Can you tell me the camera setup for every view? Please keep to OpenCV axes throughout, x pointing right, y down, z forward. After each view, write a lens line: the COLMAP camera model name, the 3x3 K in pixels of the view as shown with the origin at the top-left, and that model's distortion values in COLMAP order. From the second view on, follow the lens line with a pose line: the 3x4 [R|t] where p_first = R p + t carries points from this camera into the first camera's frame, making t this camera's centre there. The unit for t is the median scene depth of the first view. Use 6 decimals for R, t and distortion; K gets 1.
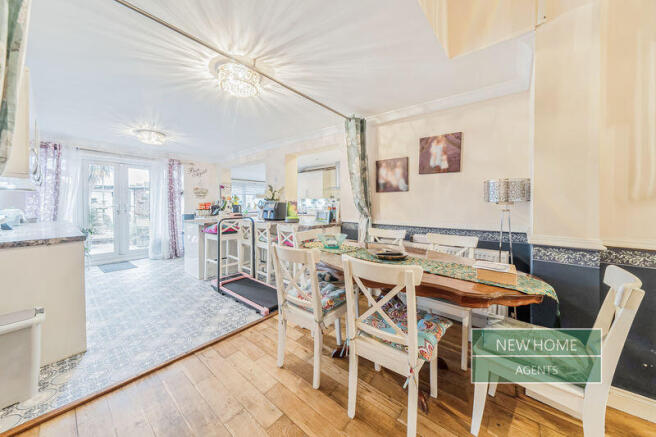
lens RADIAL K [[226.2, 0, 329.3], [0, 226.2, 210.0], [0, 0, 1]] dist [-0.001982, -0.000271]
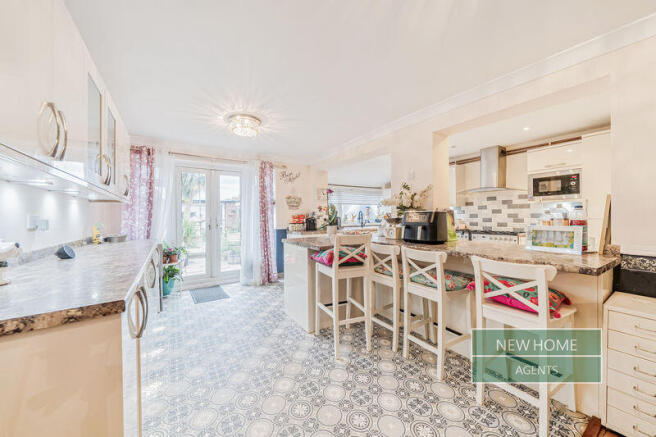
lens RADIAL K [[242.3, 0, 328.0], [0, 242.3, 218.5], [0, 0, 1]] dist [-0.001260, -0.000180]
pose [[0.951848, -0.009822, -0.306413, -0.230276], [0.005723, 0.999882, -0.014273, -0.007860], [0.306517, 0.011832, 0.951792, 0.266441]]
